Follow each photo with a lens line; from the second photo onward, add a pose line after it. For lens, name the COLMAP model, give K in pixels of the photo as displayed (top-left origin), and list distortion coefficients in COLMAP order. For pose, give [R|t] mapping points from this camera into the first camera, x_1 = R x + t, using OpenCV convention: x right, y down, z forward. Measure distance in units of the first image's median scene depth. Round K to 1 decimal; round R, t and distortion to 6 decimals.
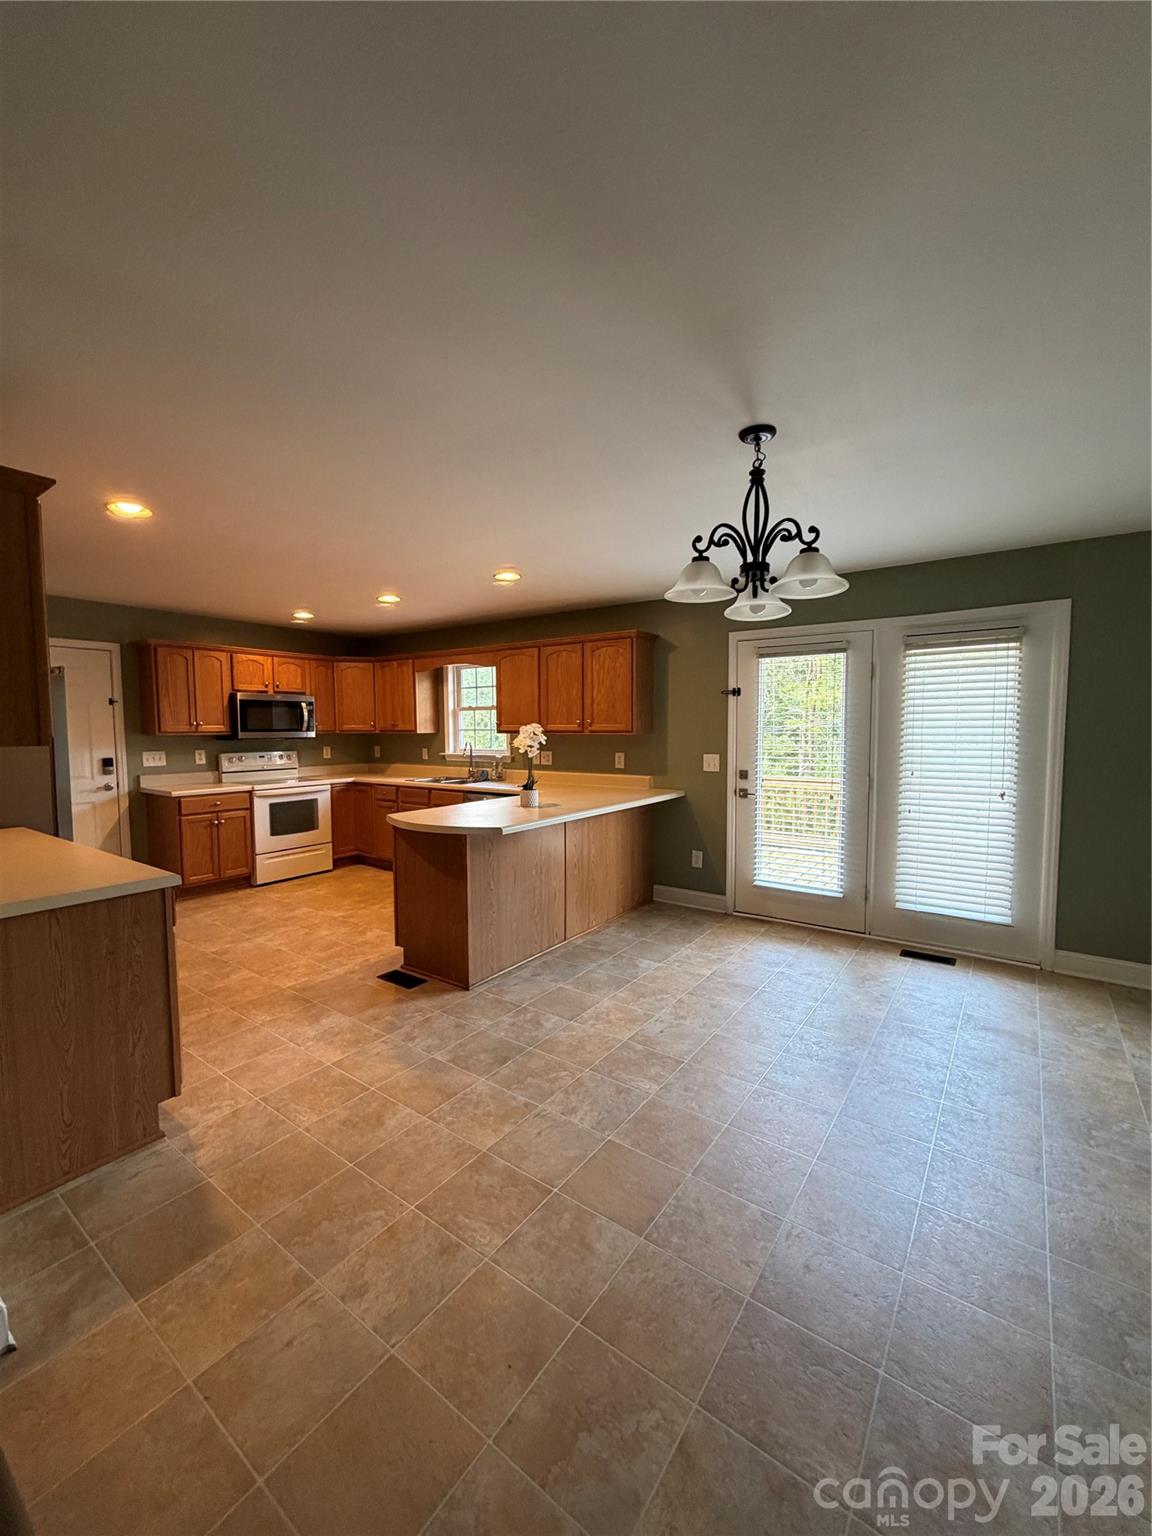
lens RADIAL K [[619.9, 0, 575.5], [0, 619.9, 769.4], [0, 0, 1]] dist [0.000483, 0.000067]
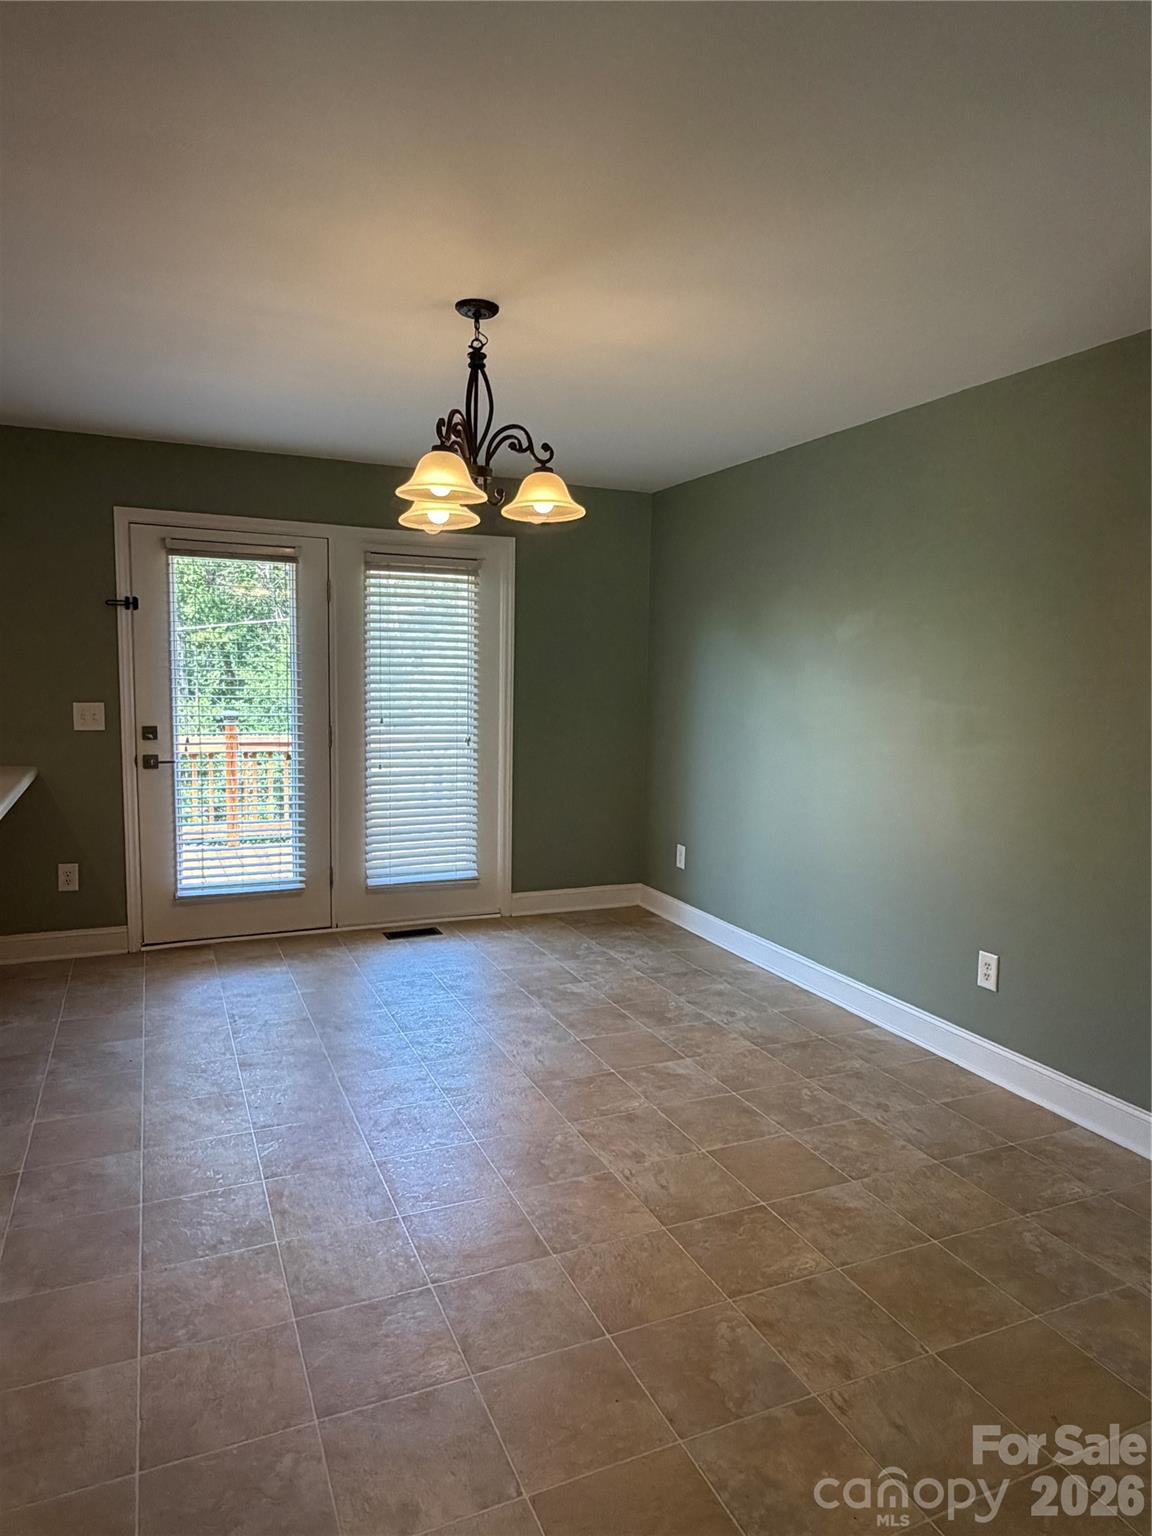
lens RADIAL K [[949.0, 0, 581.0], [0, 949.0, 774.8], [0, 0, 1]] dist [-0.006406, -0.000879]
pose [[0.496228, -0.081199, 0.864387, -0.400436], [0.036125, 0.996686, 0.072888, -0.004478], [-0.867440, -0.004943, 0.497517, 0.127743]]
